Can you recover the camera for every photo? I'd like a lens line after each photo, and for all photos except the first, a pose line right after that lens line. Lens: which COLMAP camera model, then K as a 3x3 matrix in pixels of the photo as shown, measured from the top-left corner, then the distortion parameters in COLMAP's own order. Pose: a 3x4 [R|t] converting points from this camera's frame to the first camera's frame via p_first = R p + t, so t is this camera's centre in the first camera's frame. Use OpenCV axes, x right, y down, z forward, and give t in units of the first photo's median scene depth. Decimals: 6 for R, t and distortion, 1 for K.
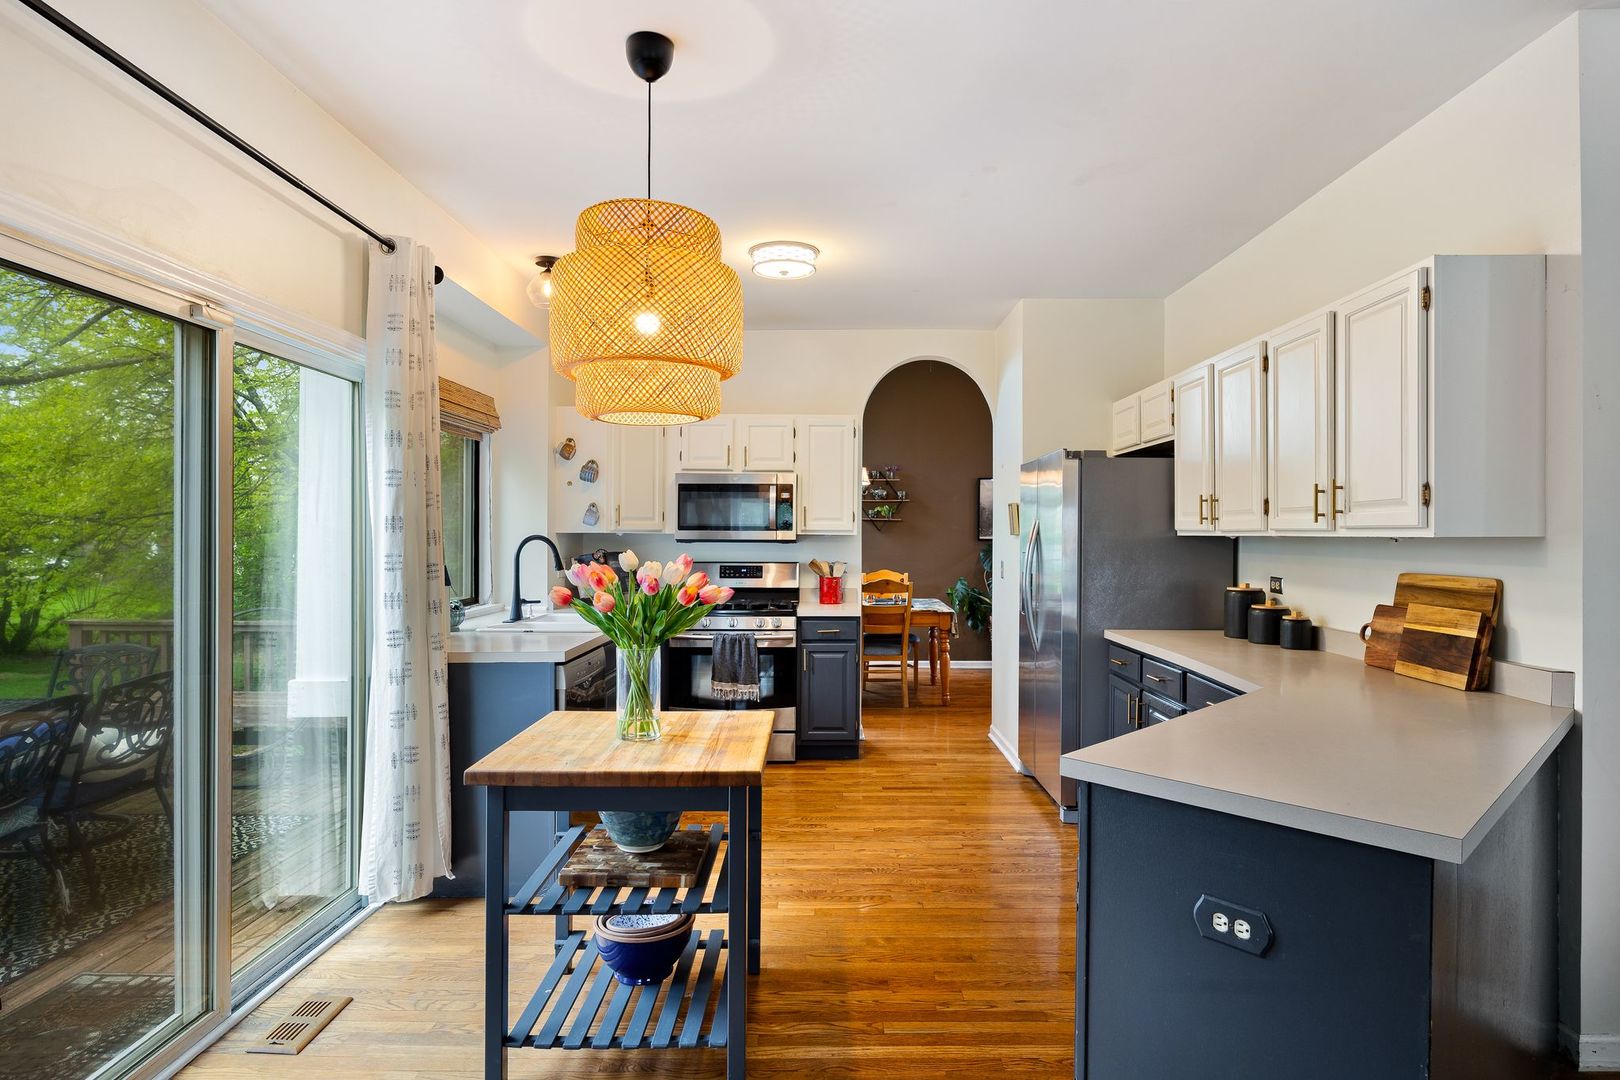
lens RADIAL K [[876.9, 0, 812.9], [0, 876.9, 537.2], [0, 0, 1]] dist [0.000500, -0.000001]
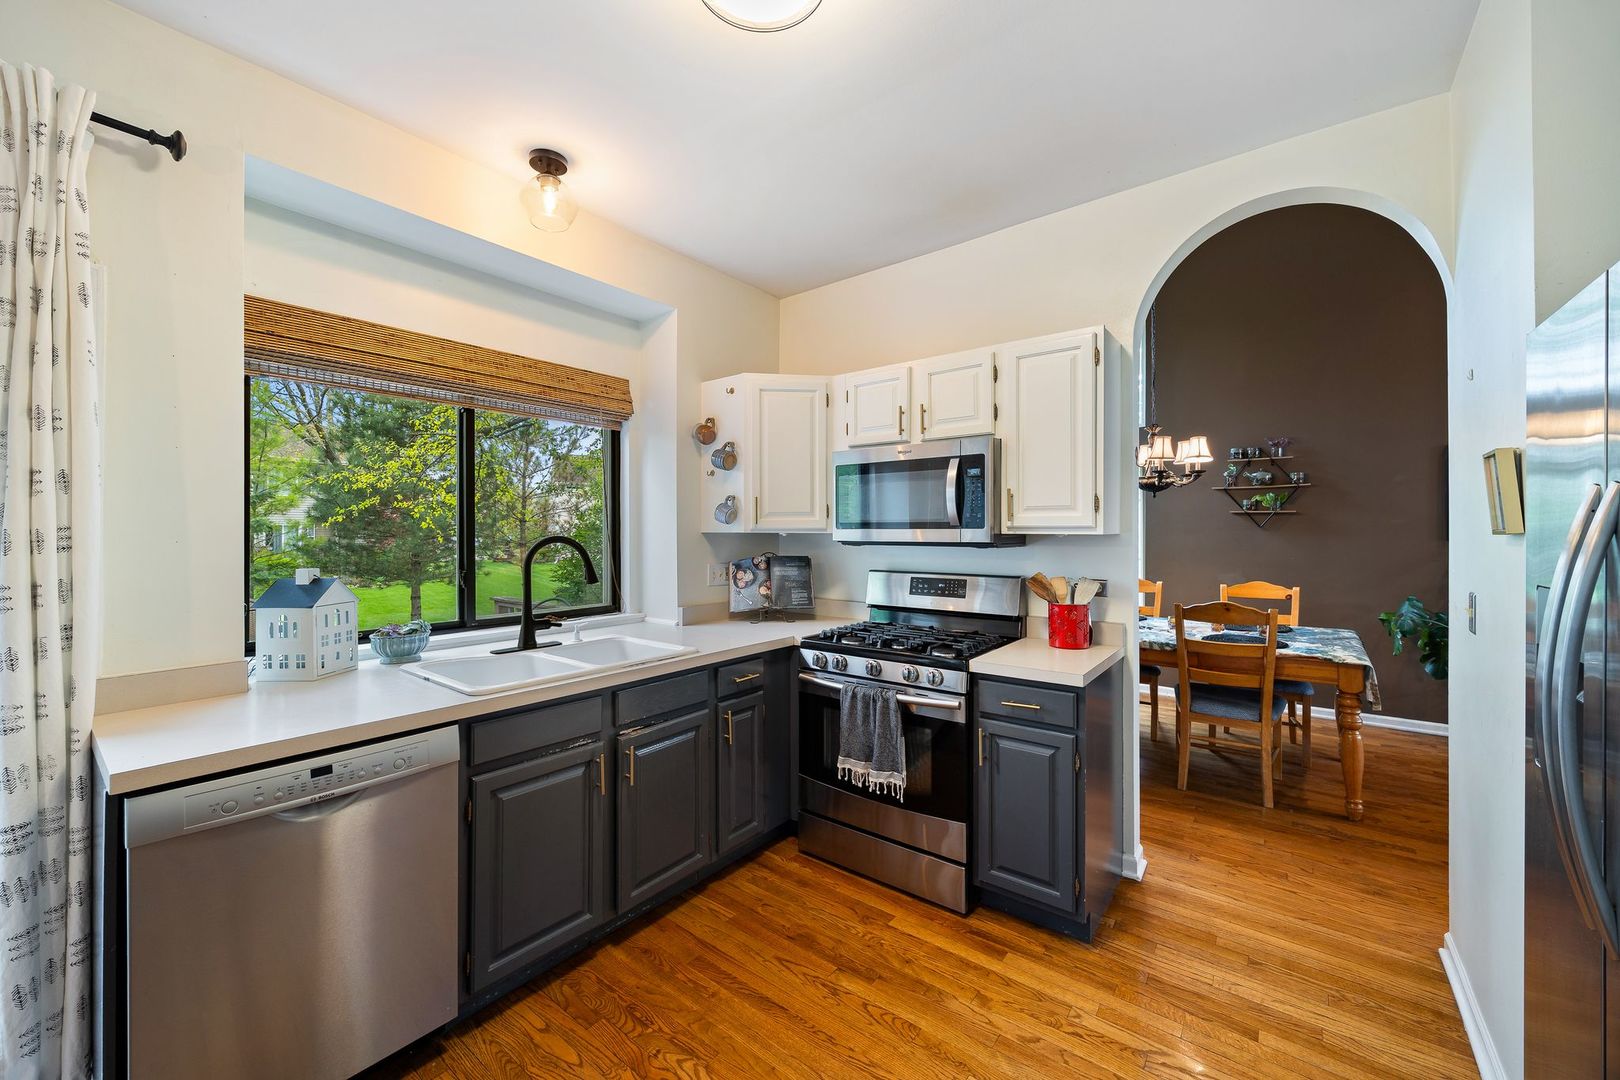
lens RADIAL K [[613.0, 0, 809.5], [0, 613.0, 531.7], [0, 0, 1]] dist [-0.003999, -0.000019]
pose [[0.794476, -0.004645, -0.607278, 0.142525], [0.002022, 0.999985, -0.005005, -0.002984], [0.607292, 0.002748, 0.794474, 0.576363]]
